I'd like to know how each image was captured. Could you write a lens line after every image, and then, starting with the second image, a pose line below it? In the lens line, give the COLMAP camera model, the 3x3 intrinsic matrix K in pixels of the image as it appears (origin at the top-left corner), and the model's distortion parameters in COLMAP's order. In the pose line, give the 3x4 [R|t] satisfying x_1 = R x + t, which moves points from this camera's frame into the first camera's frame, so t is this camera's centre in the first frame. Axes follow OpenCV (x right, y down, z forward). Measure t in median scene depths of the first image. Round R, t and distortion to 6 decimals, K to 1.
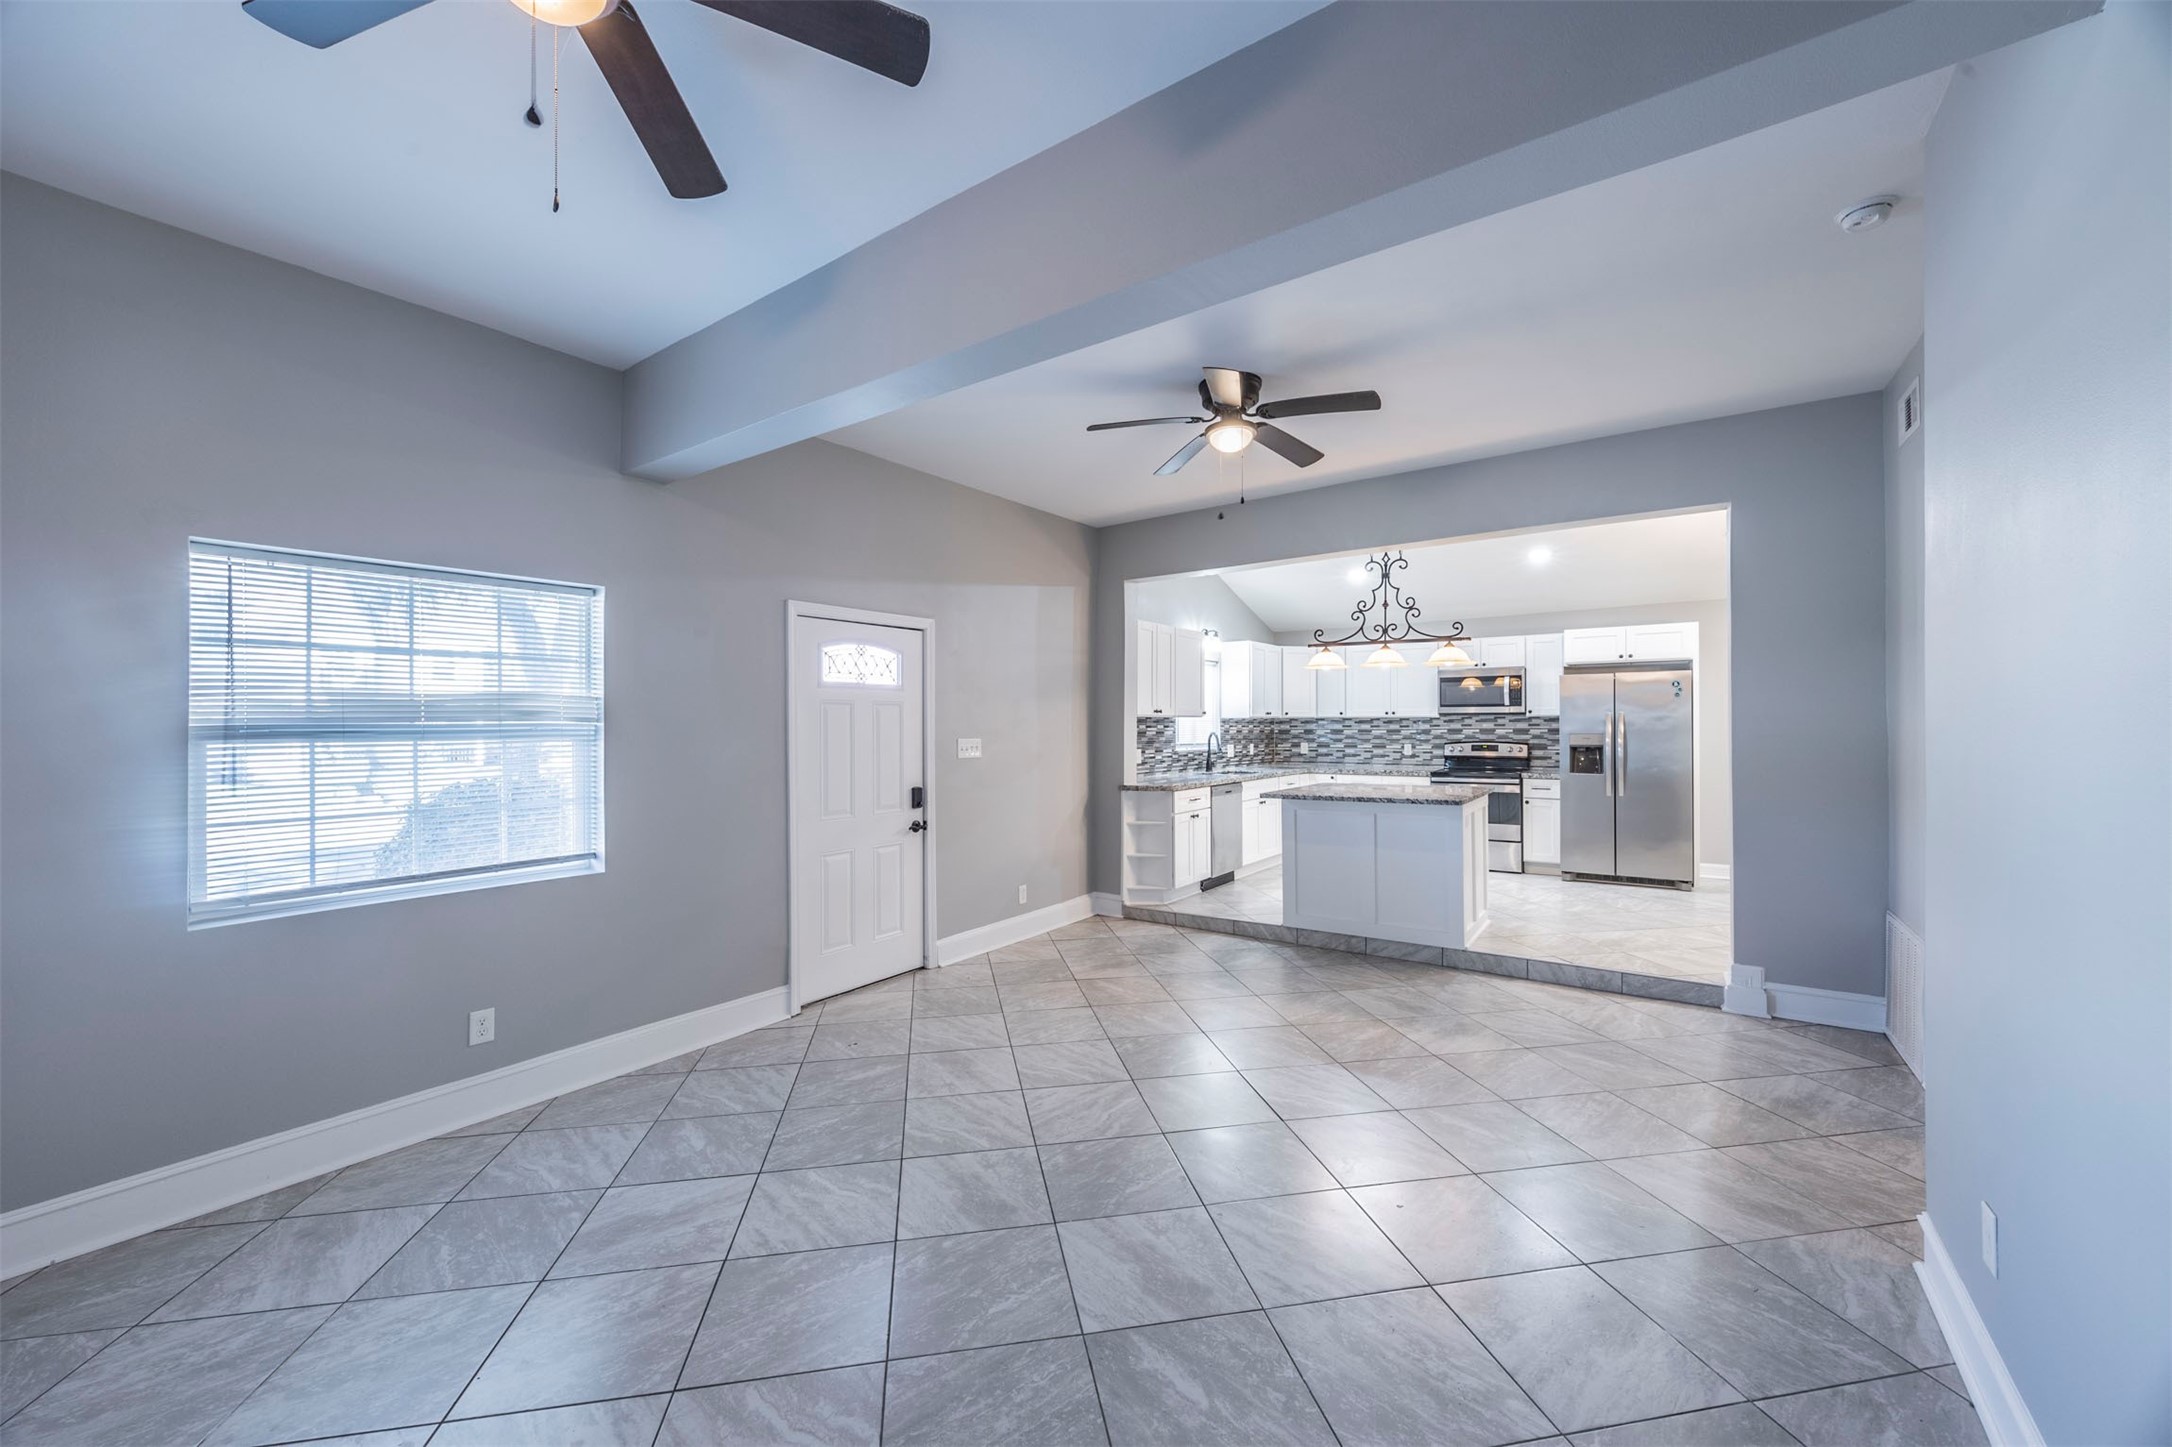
lens RADIAL K [[837.1, 0, 1096.1], [0, 837.1, 723.6], [0, 0, 1]] dist [-0.007640, 0.001133]
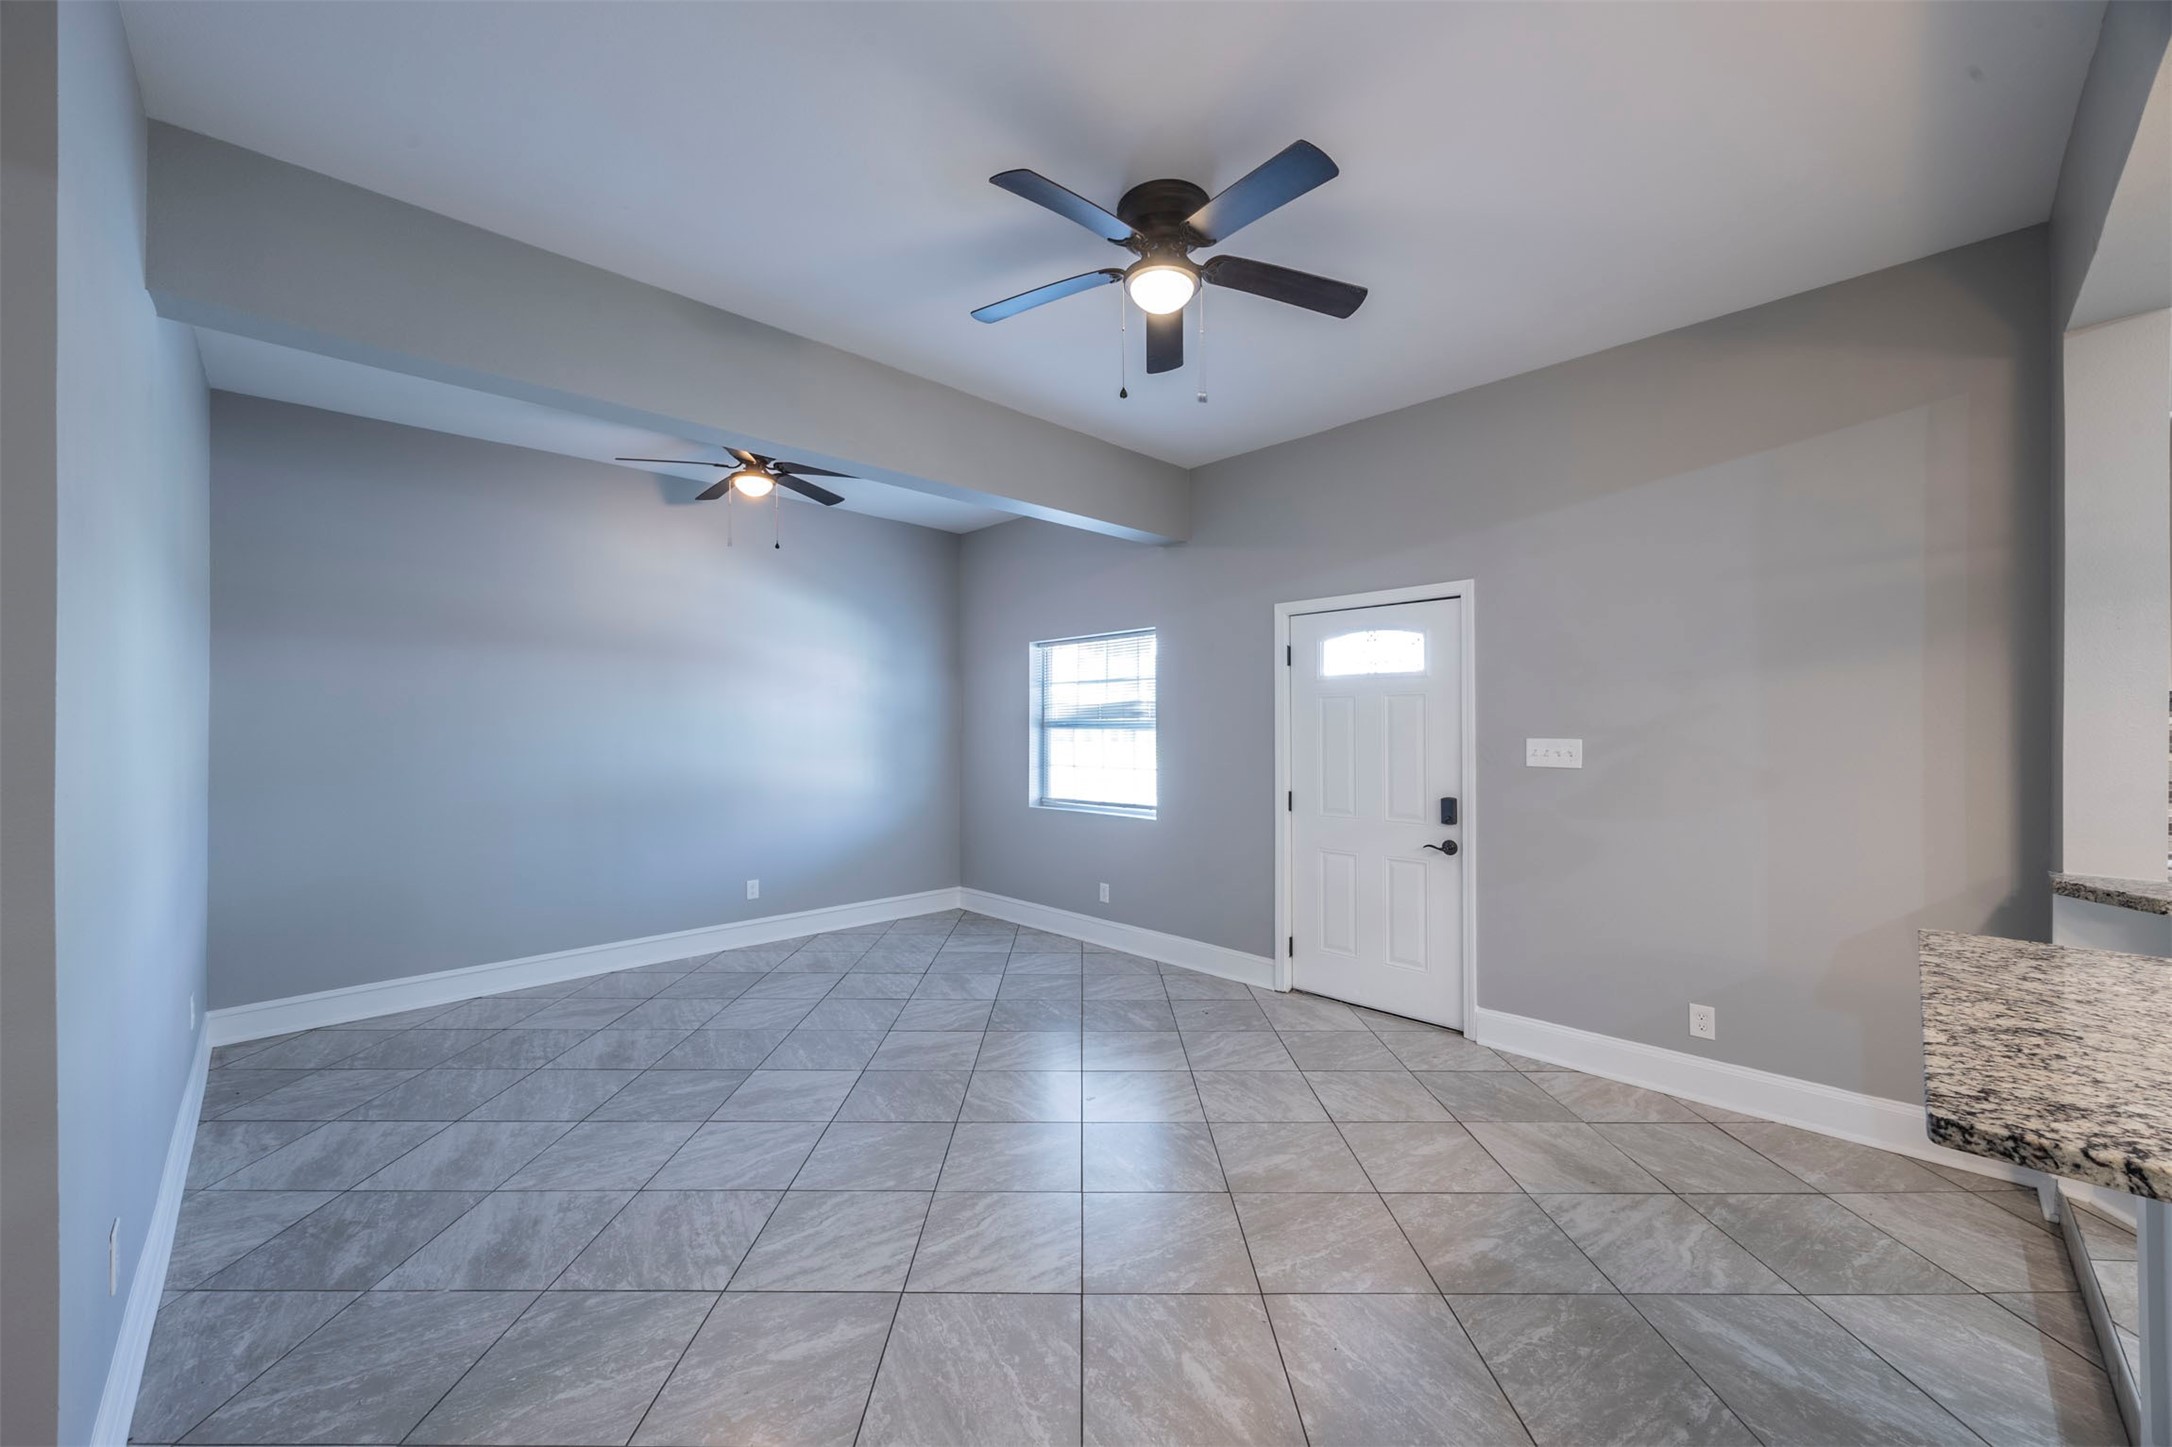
lens RADIAL K [[837.1, 0, 1064.4], [0, 837.1, 715.2], [0, 0, 1]] dist [-0.007640, 0.001133]
pose [[-0.213680, 0.000147, -0.976904, 0.423692], [0.011220, 0.999934, -0.002304, -0.002750], [0.976839, -0.011453, -0.213667, 0.546373]]
